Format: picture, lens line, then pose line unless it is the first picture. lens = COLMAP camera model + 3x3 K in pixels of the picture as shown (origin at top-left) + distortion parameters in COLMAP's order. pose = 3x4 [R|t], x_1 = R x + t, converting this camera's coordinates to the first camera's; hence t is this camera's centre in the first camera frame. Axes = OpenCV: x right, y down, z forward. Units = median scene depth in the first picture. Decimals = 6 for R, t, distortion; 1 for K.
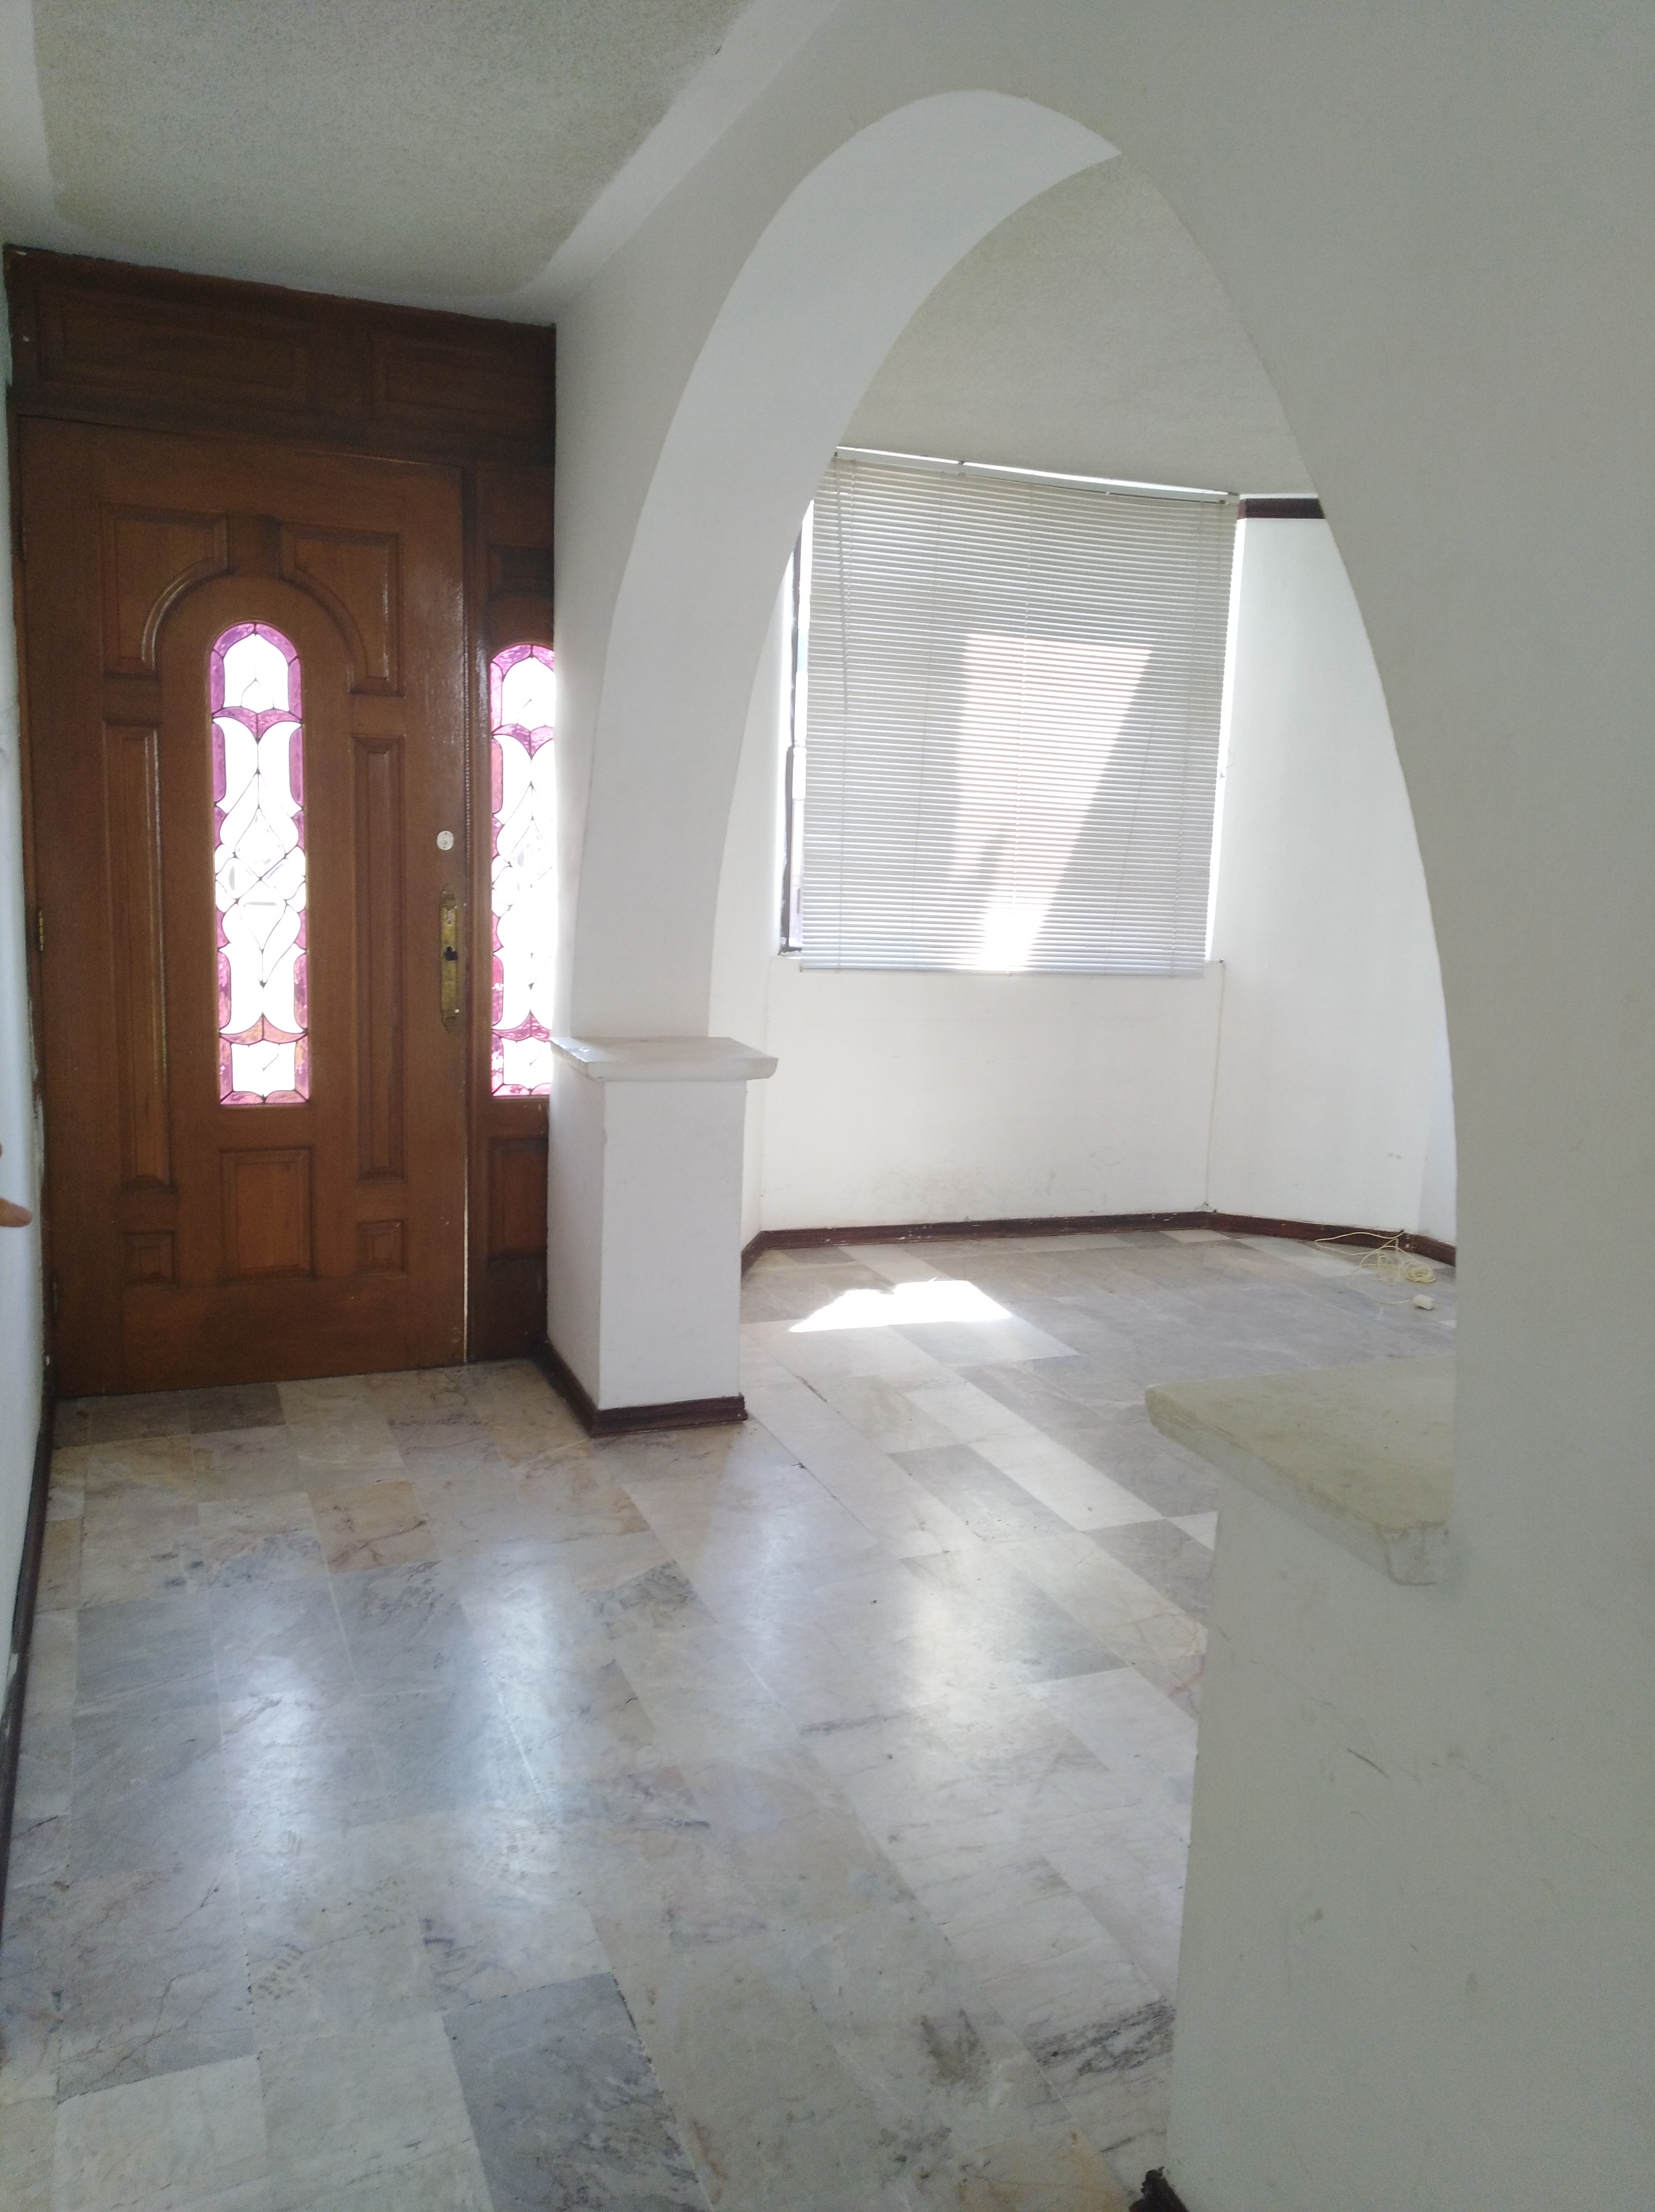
lens RADIAL K [[1688.6, 0, 827.5], [0, 1688.6, 1106.0], [0, 0, 1]] dist [0.077654, -0.068108]
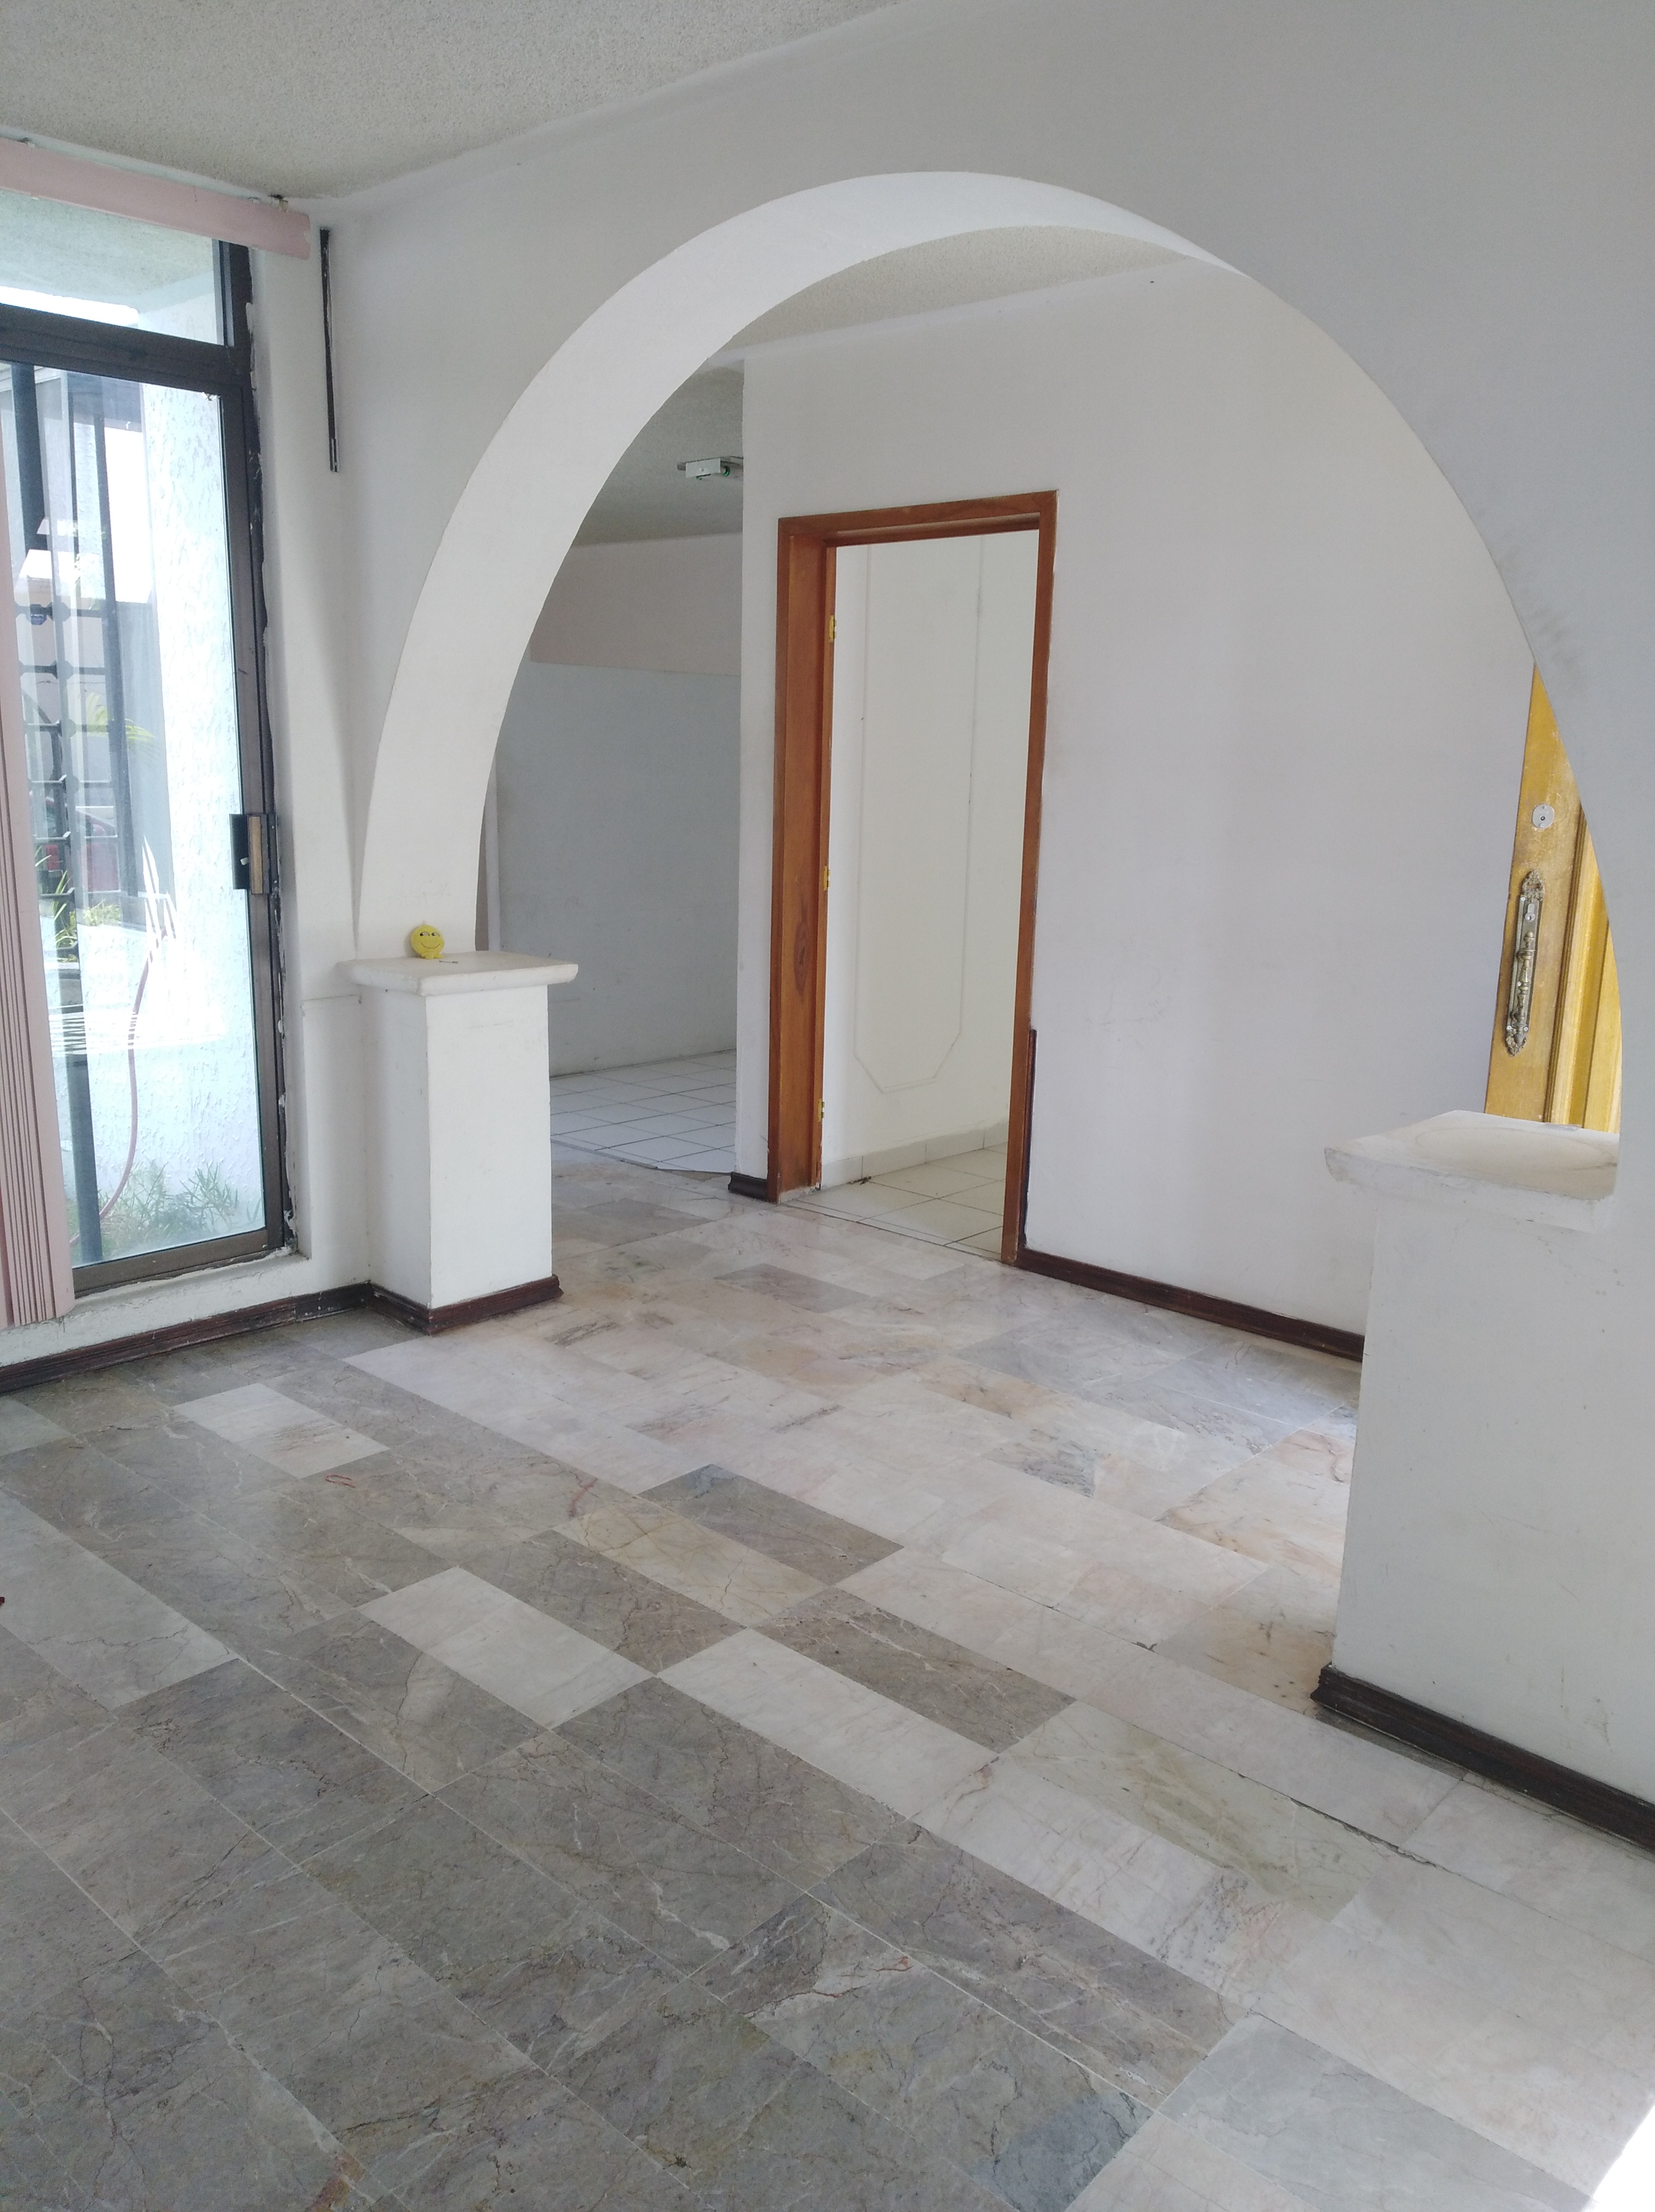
lens RADIAL K [[1688.6, 0, 827.5], [0, 1688.6, 1106.0], [0, 0, 1]] dist [0.077654, -0.068108]
pose [[-0.900850, 0.034737, -0.432739, 0.298069], [-0.124566, 0.934197, 0.334305, -0.168286], [0.415876, 0.355064, -0.837244, 1.048297]]
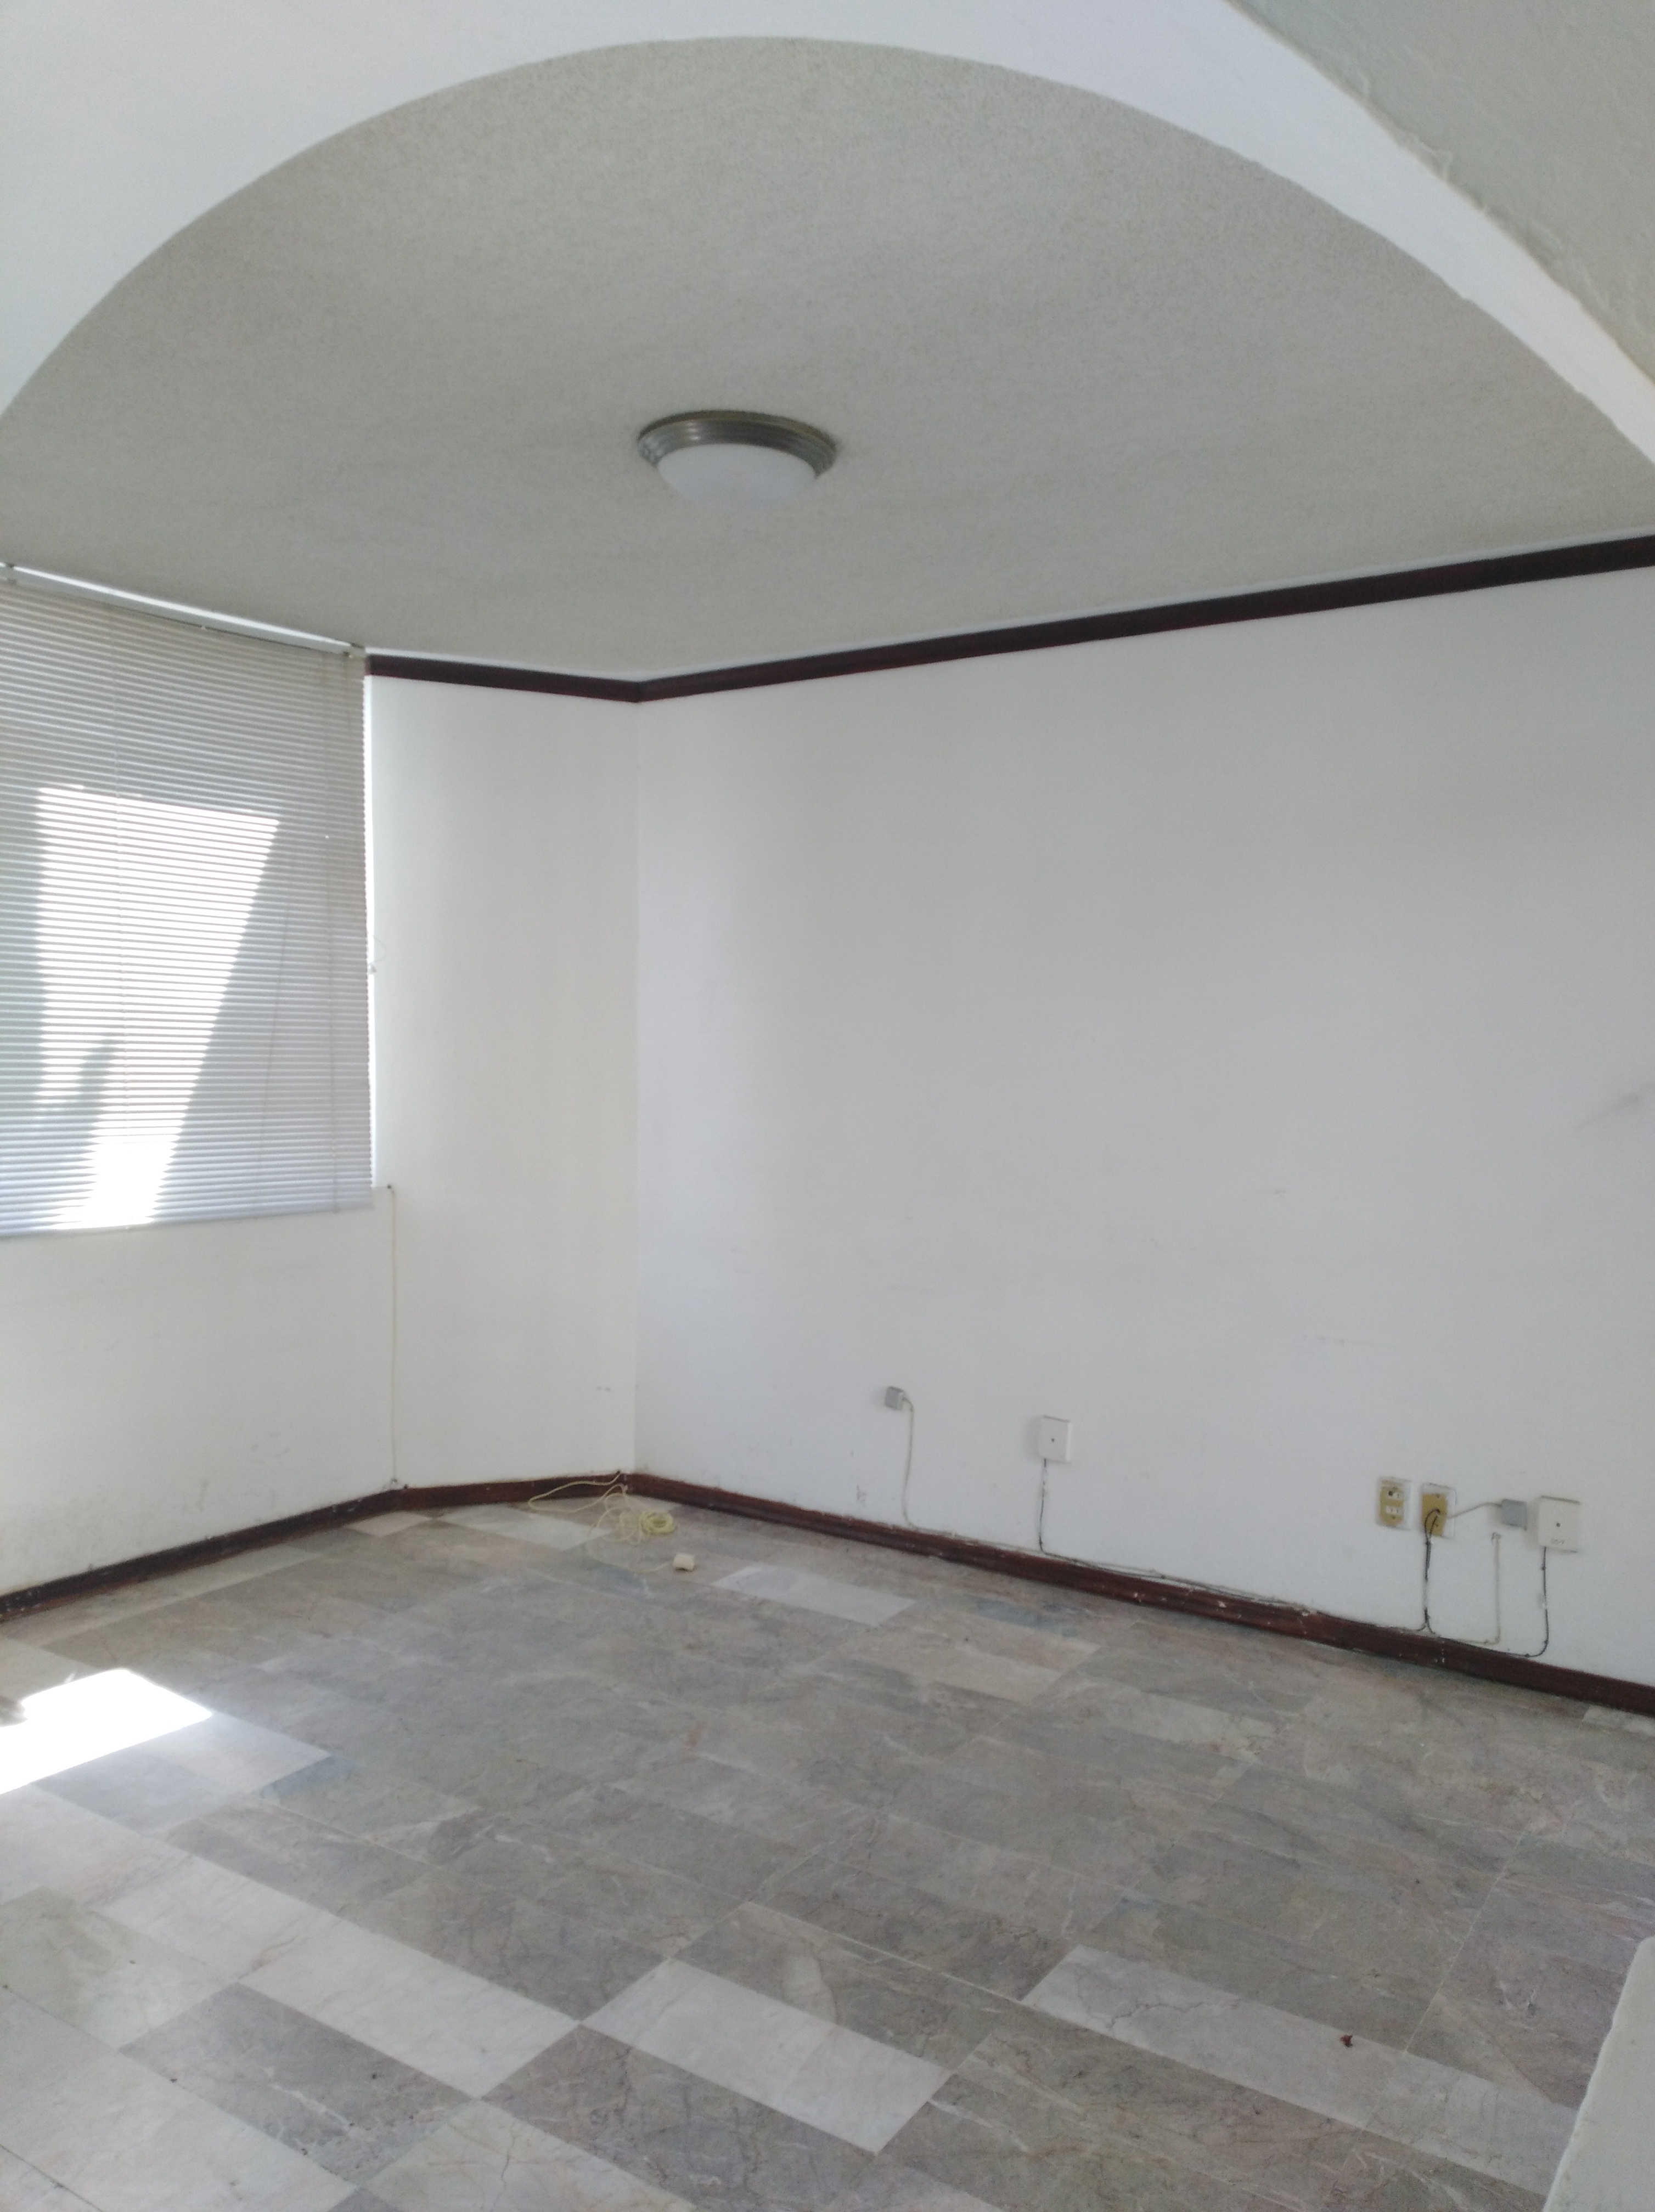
lens RADIAL K [[1688.6, 0, 827.5], [0, 1688.6, 1106.0], [0, 0, 1]] dist [0.077654, -0.068108]
pose [[0.828224, -0.058787, 0.557305, -0.061042], [0.114060, 0.991349, -0.064935, -0.051541], [-0.548667, 0.117347, 0.827765, 0.205396]]
